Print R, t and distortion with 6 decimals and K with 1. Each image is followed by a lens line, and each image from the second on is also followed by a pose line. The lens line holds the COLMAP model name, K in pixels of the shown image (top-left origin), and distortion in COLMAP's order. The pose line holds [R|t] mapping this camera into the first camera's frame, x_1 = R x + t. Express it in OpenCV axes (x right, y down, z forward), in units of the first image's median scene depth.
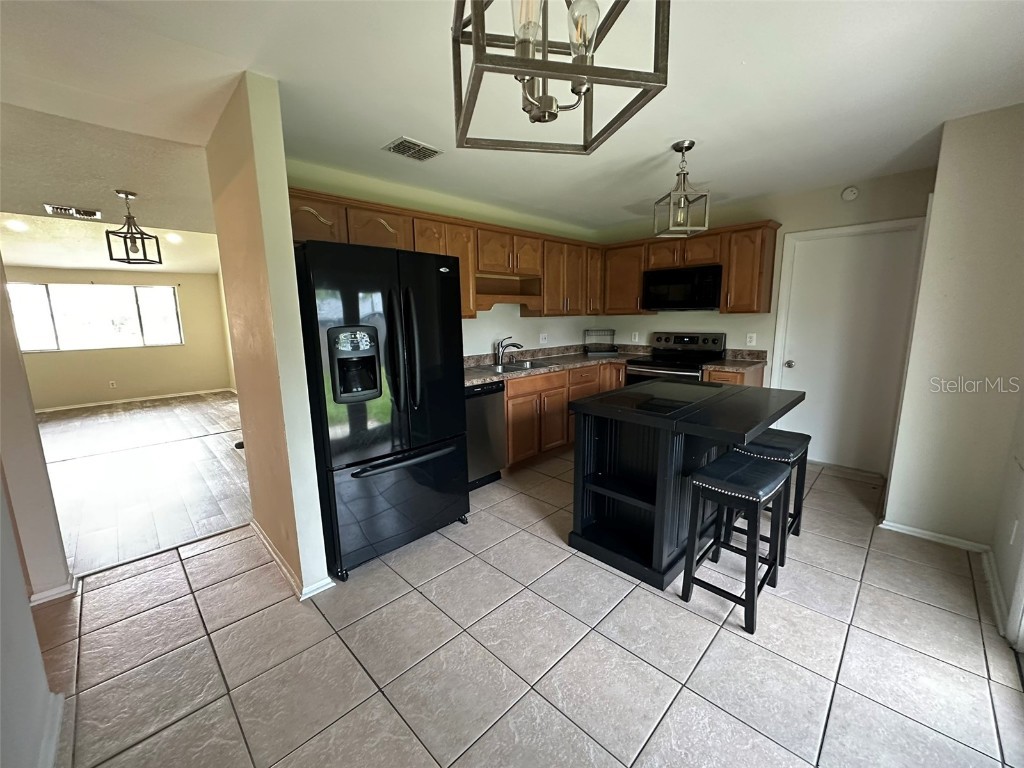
lens RADIAL K [[407.3, 0, 511.2], [0, 407.3, 382.6], [0, 0, 1]] dist [-0.001654, 0.000905]
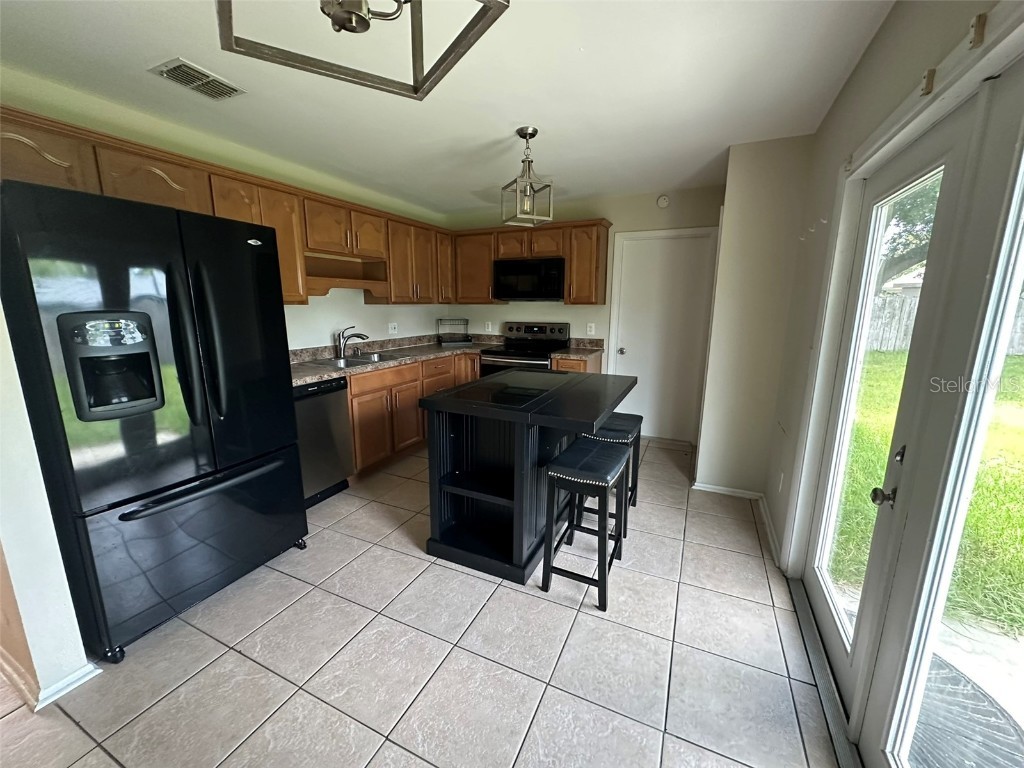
lens RADIAL K [[407.3, 0, 510.3], [0, 407.3, 382.5], [0, 0, 1]] dist [-0.001654, 0.000905]
pose [[0.940961, -0.045354, 0.335464, 0.025770], [0.036662, 0.998809, 0.032201, -0.009982], [-0.336525, -0.018001, 0.941502, 0.073320]]
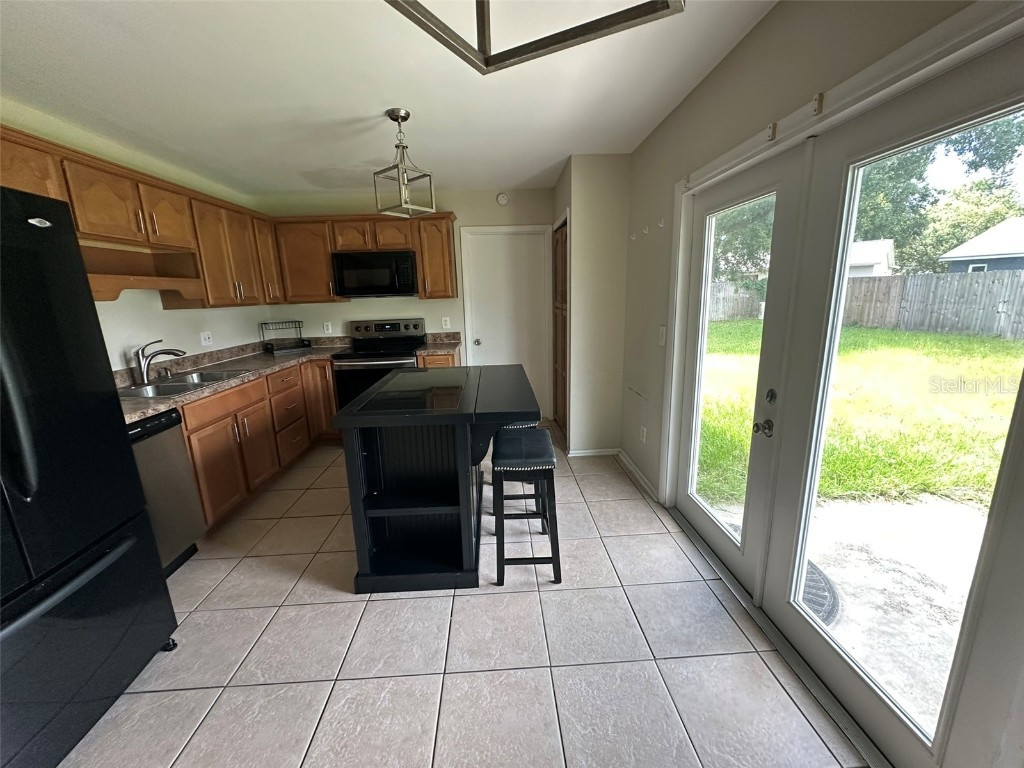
lens RADIAL K [[407.3, 0, 508.5], [0, 407.3, 383.3], [0, 0, 1]] dist [-0.001654, 0.000905]
pose [[0.676835, -0.164883, 0.717432, -0.158079], [0.141244, 0.985573, 0.093256, -0.038601], [-0.722457, 0.038214, 0.690359, 0.210677]]
